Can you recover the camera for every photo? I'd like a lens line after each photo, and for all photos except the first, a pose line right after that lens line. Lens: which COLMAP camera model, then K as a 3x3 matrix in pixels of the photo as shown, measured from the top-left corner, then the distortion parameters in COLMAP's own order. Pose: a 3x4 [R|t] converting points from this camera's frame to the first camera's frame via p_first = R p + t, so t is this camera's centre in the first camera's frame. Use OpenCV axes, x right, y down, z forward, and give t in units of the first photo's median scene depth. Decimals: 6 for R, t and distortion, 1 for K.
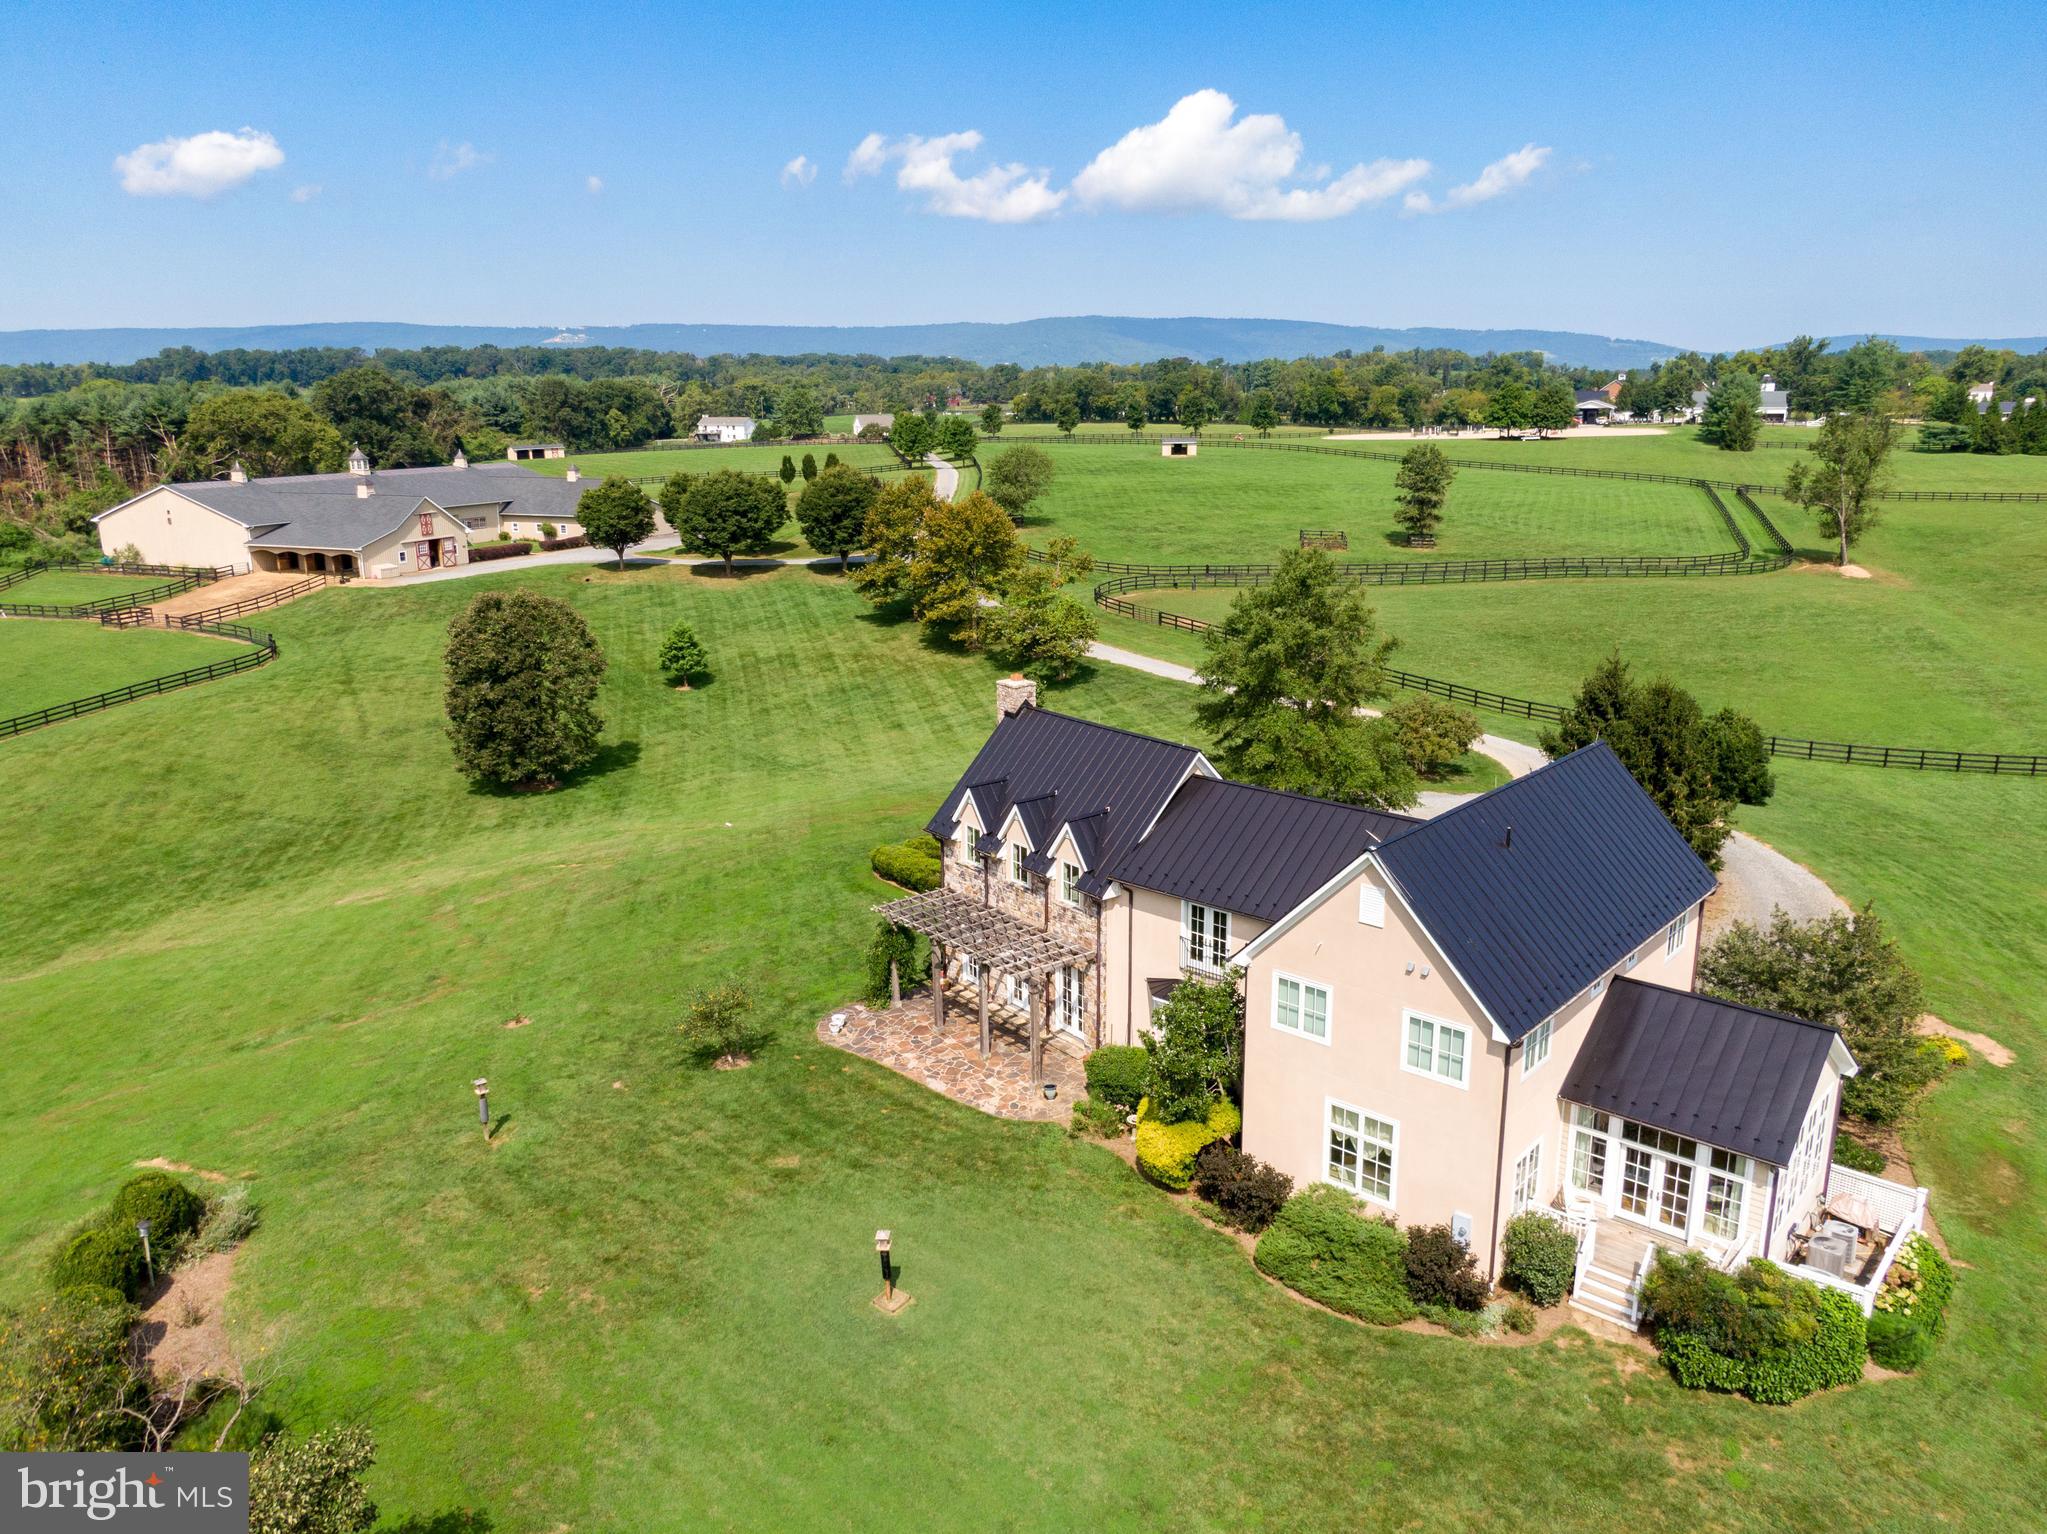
lens RADIAL K [[1448.2, 0, 1023.5], [0, 1448.2, 767.0], [0, 0, 1]] dist [0.042205, -0.065119]
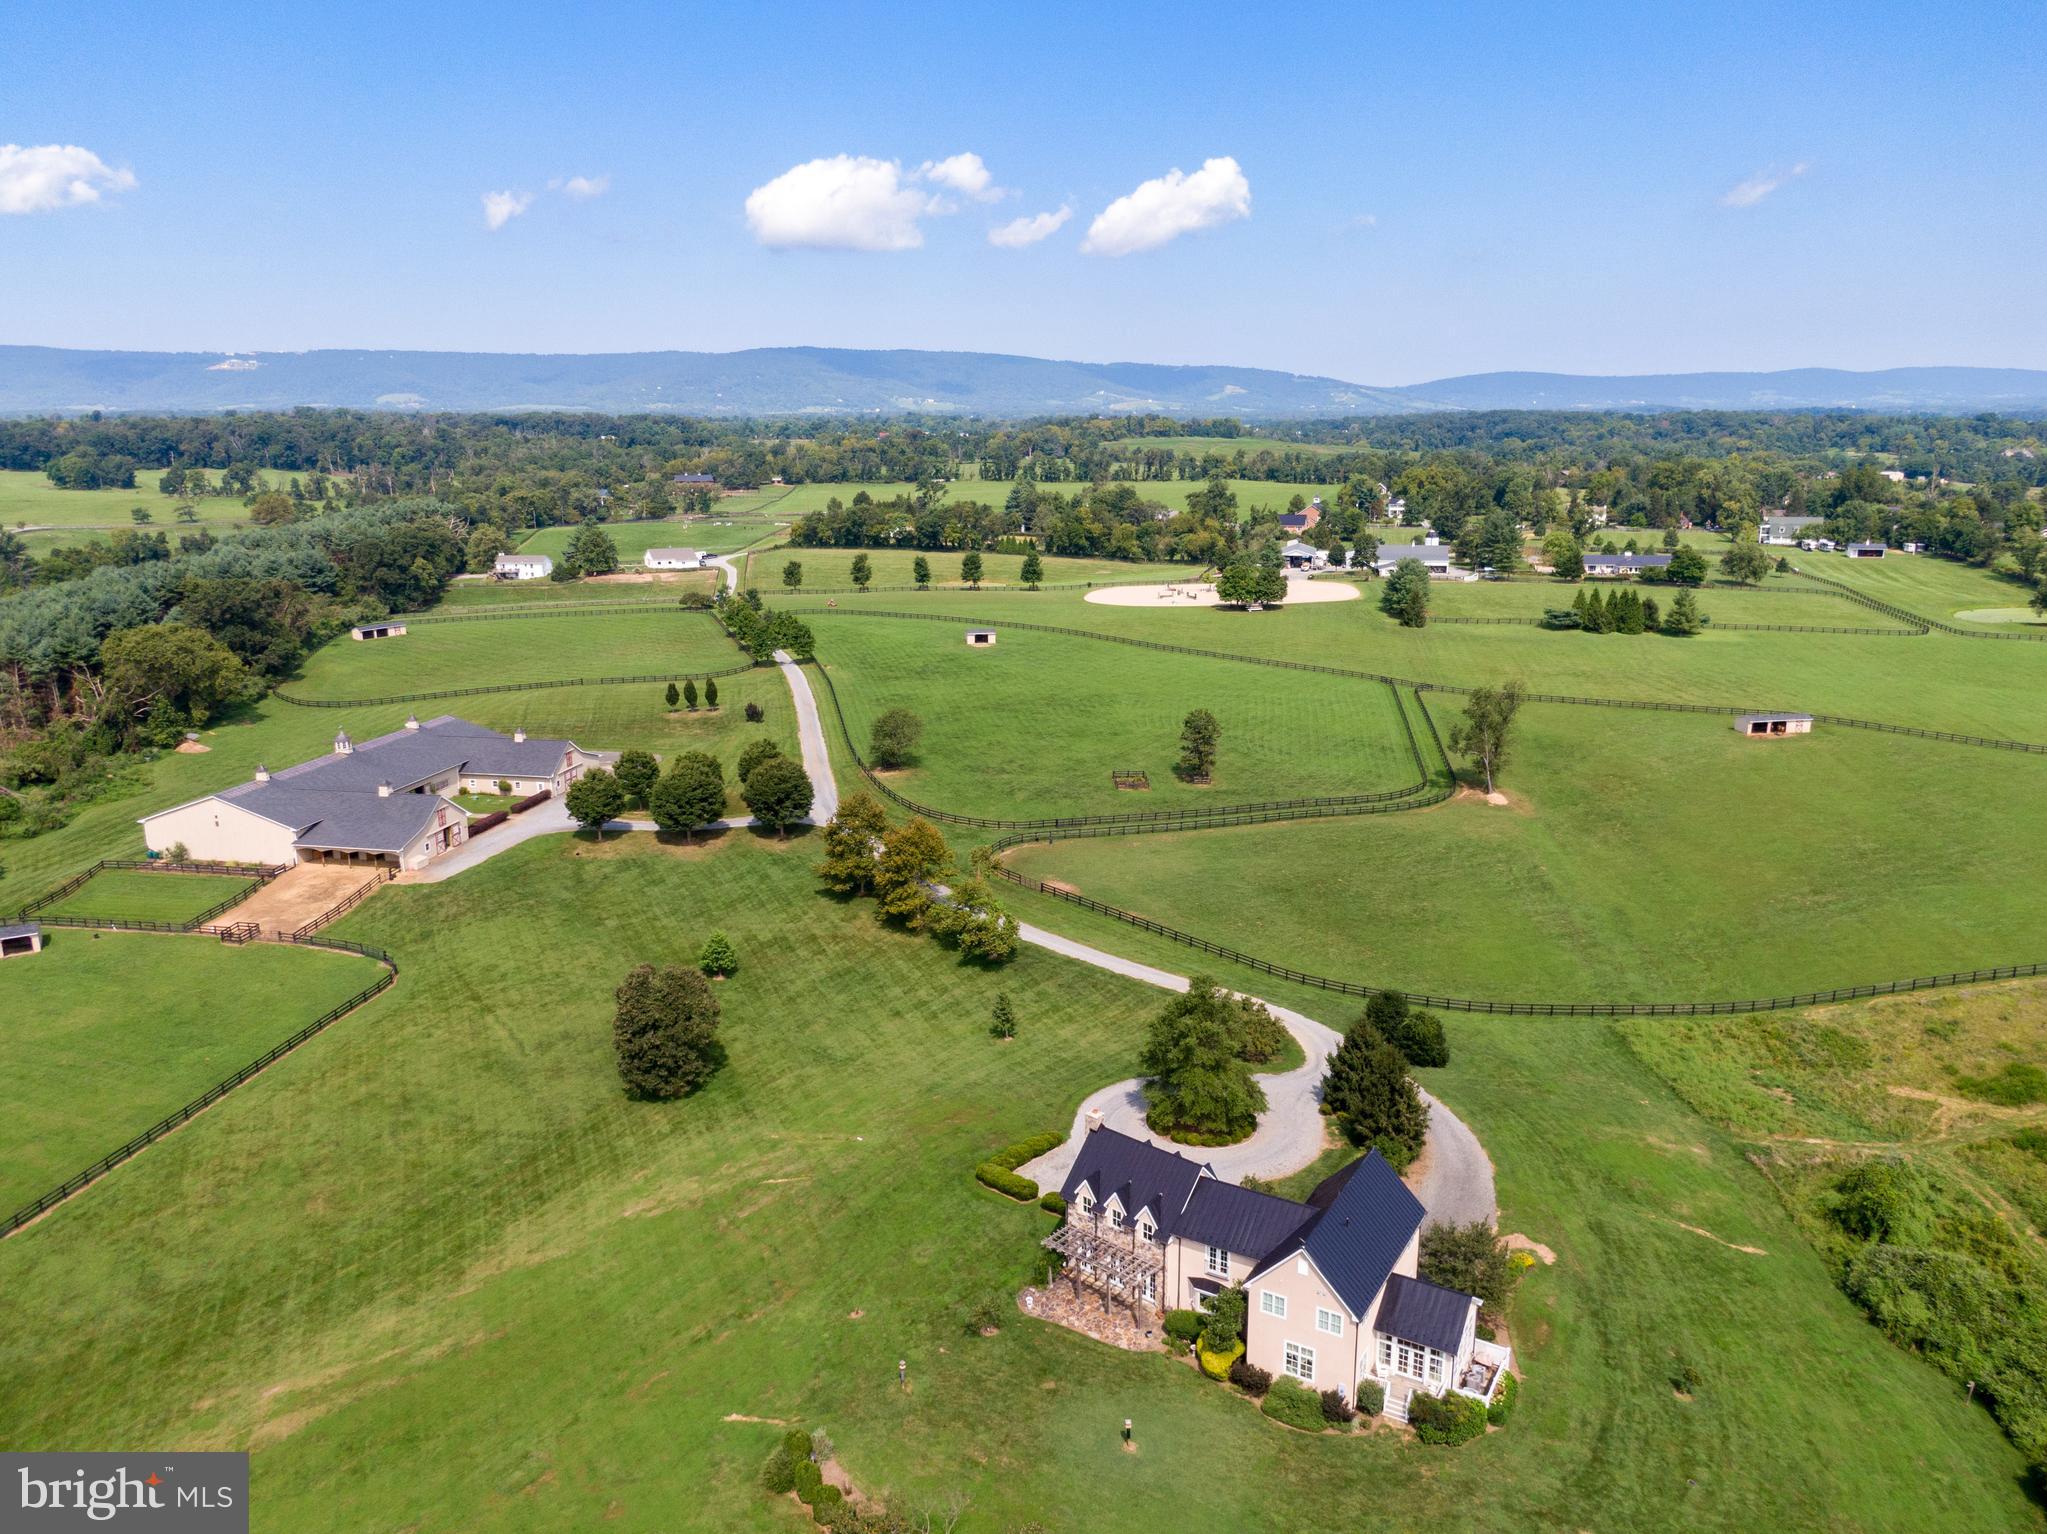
lens RADIAL K [[1449.0, 0, 1023.5], [0, 1449.0, 767.0], [0, 0, 1]] dist [0.039867, -0.069646]
pose [[0.981671, -0.043065, 0.185652, -0.224220], [0.046070, 0.998867, -0.011903, -0.255783], [-0.184929, 0.020238, 0.982543, -0.476329]]
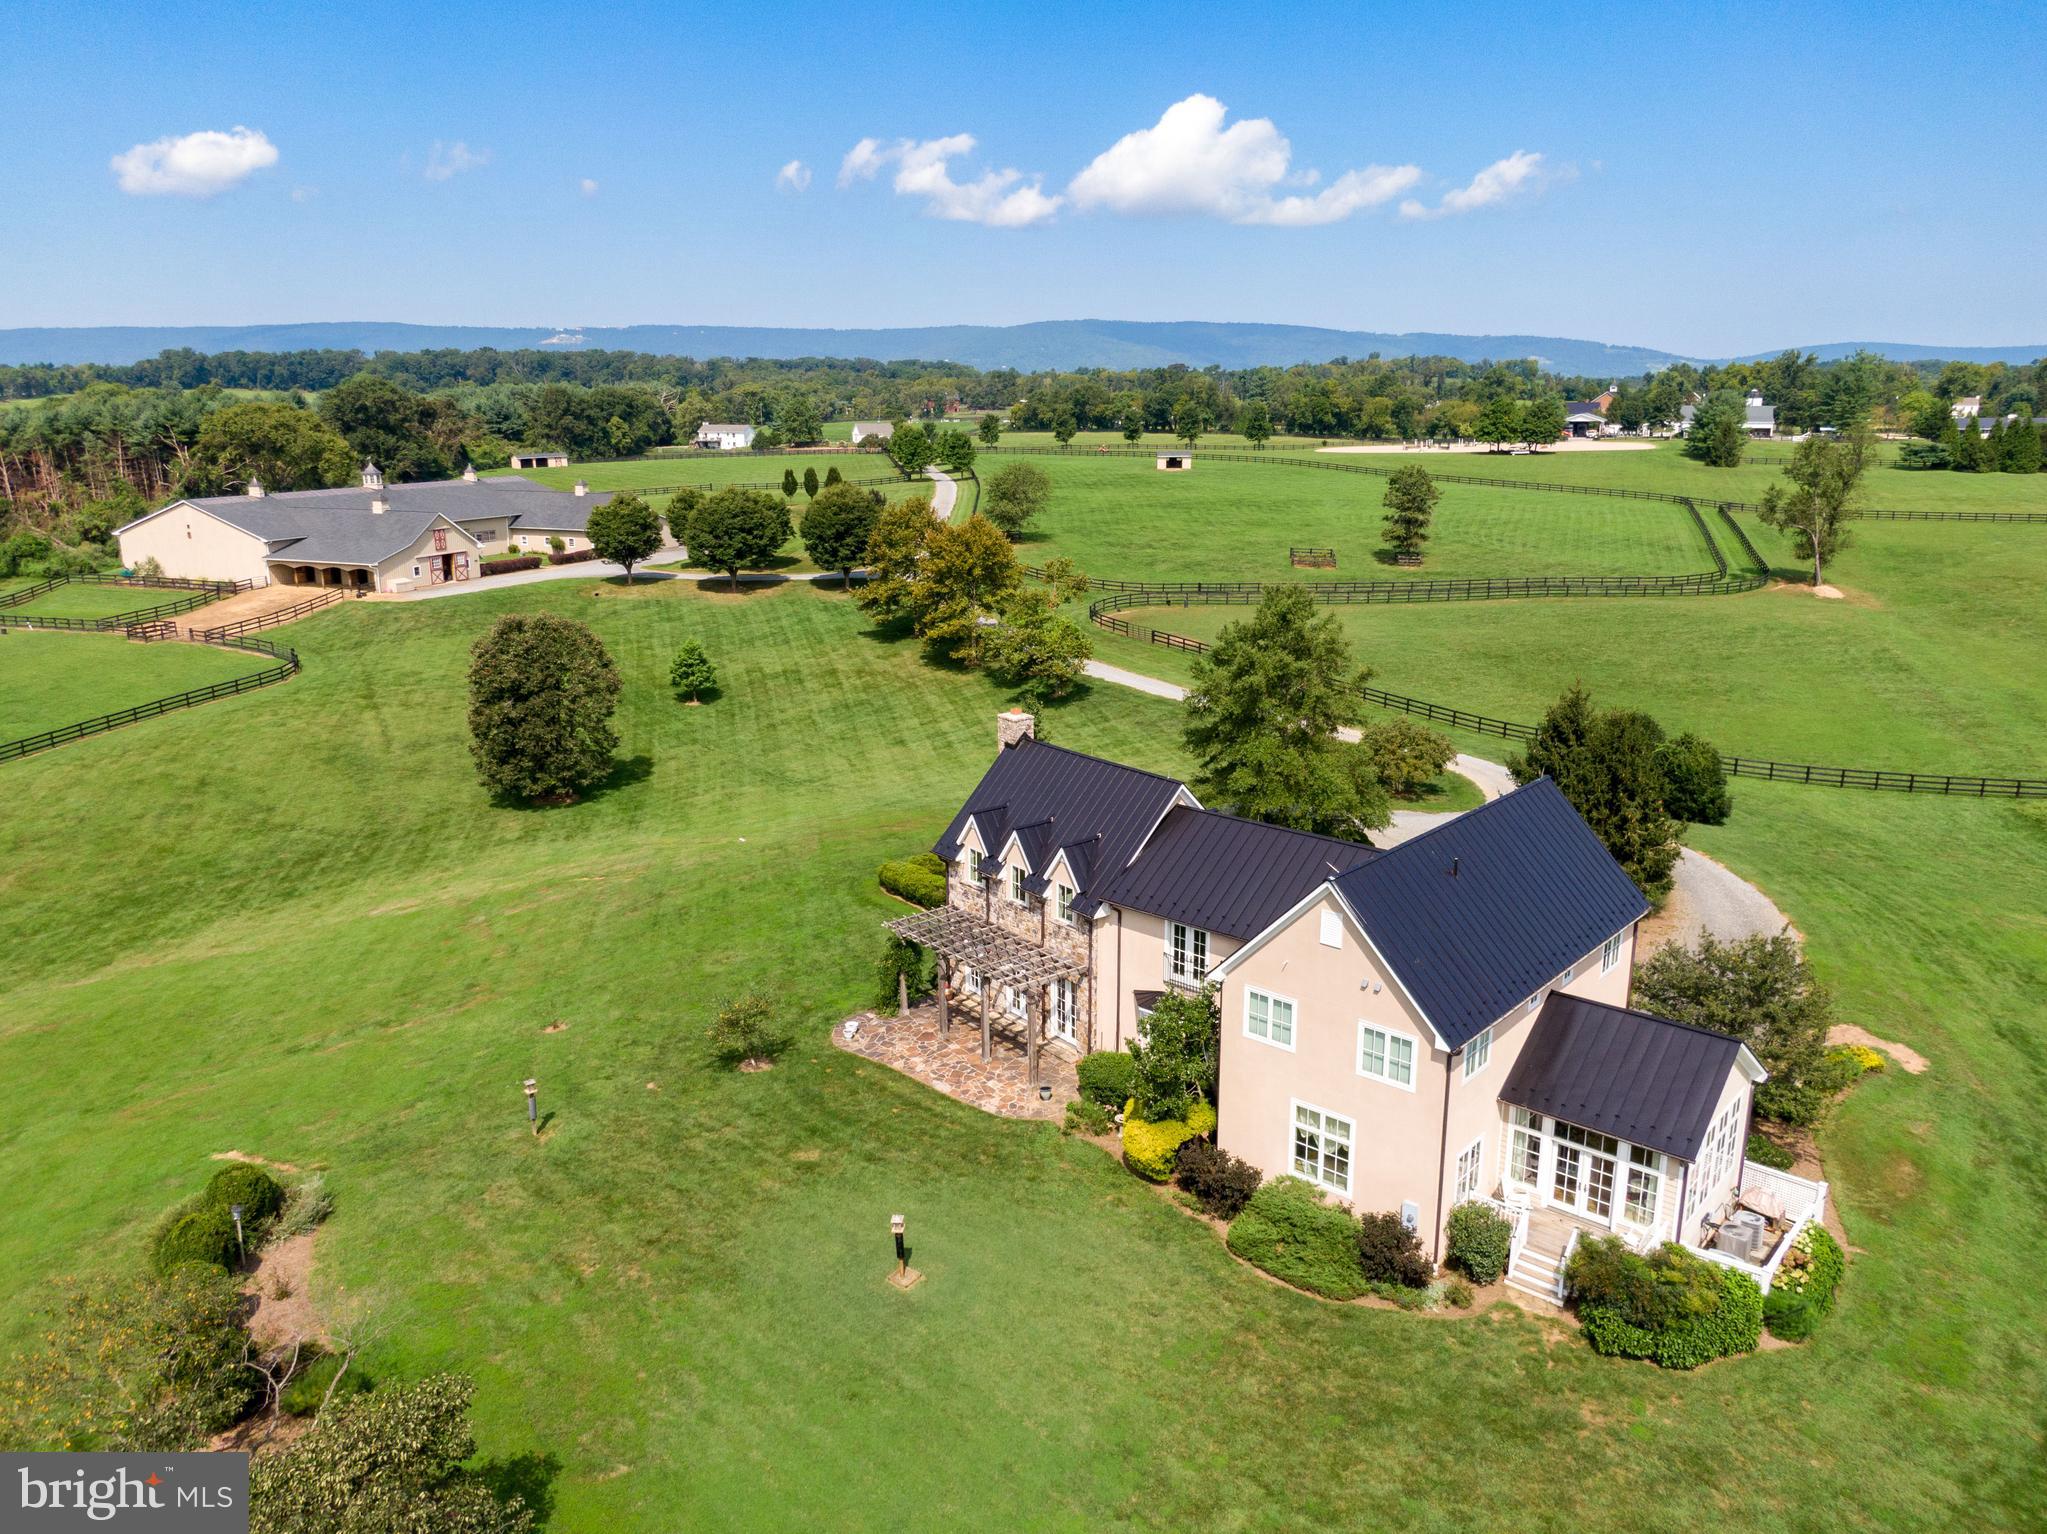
lens RADIAL K [[1448.2, 0, 1023.5], [0, 1448.2, 767.0], [0, 0, 1]] dist [0.042205, -0.065119]
pose [[0.999986, 0.004240, 0.003048, -0.001153], [-0.004234, 0.999989, -0.001834, -0.009006], [-0.003056, 0.001821, 0.999994, -0.042189]]
